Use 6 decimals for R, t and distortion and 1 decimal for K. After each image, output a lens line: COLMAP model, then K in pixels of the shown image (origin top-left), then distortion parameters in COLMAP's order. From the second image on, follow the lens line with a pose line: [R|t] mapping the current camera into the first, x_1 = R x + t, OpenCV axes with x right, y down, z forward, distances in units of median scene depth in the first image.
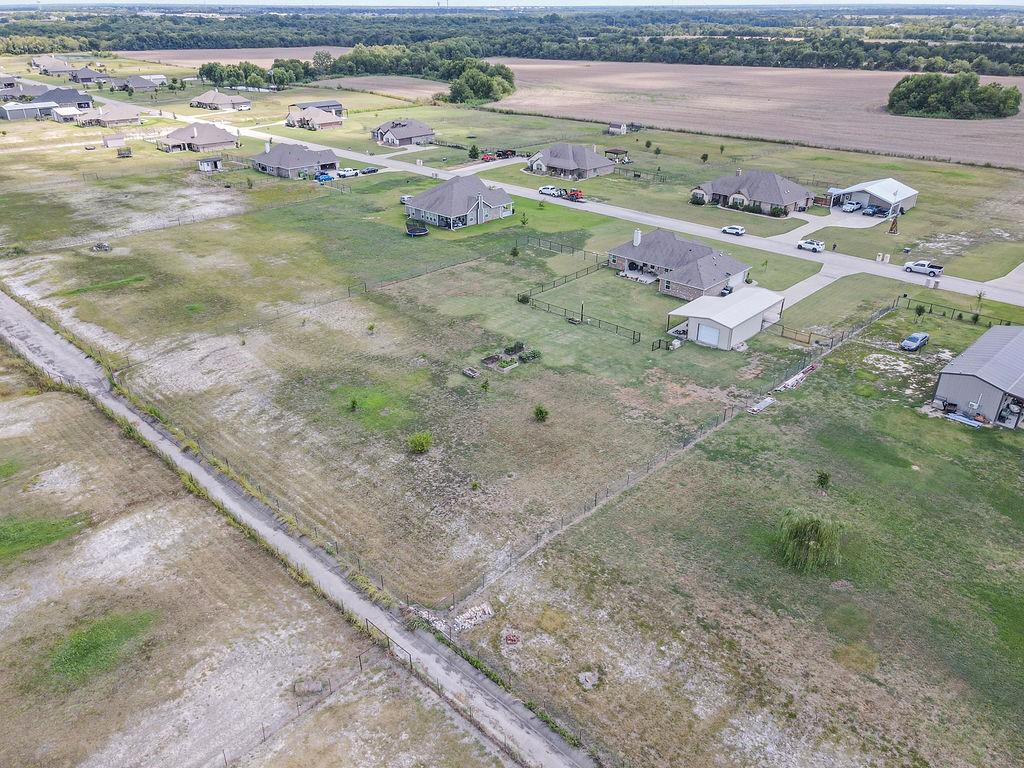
lens RADIAL K [[755.9, 0, 477.7], [0, 755.9, 382.2], [0, 0, 1]] dist [0.005852, 0.004350]
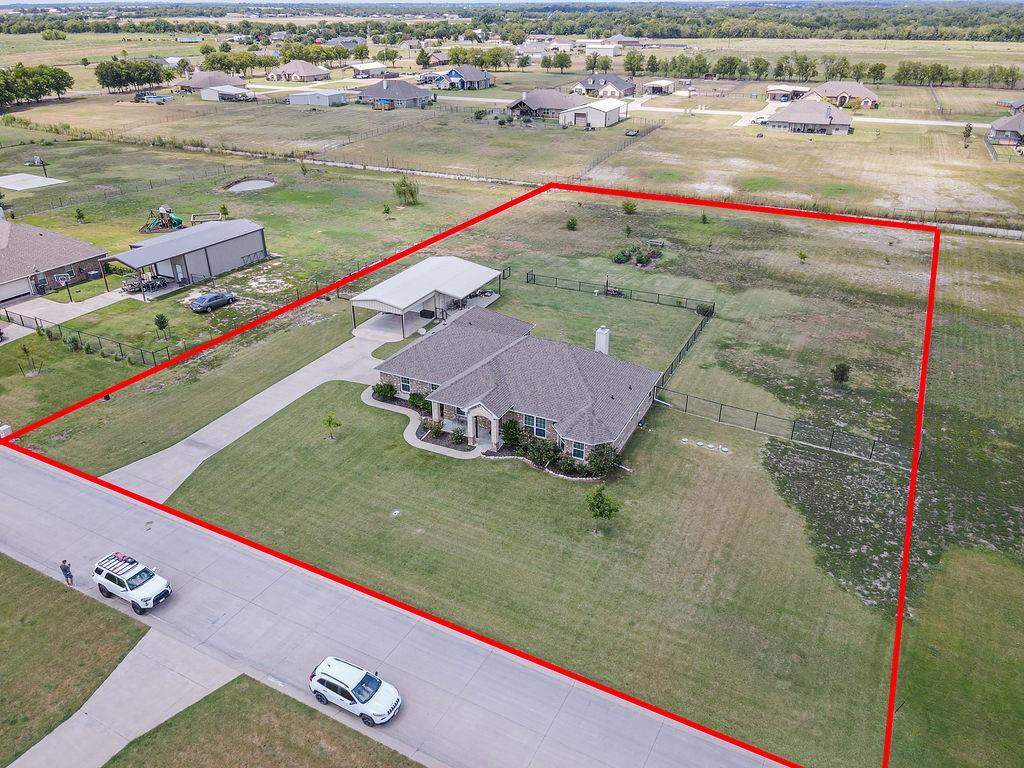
lens RADIAL K [[740.7, 0, 507.8], [0, 740.7, 383.5], [0, 0, 1]] dist [0.008515, 0.013663]
pose [[-0.945163, 0.155254, -0.287336, 0.448255], [-0.139742, 0.602942, 0.785451, -0.590034], [0.295192, 0.782532, -0.548183, 1.390184]]
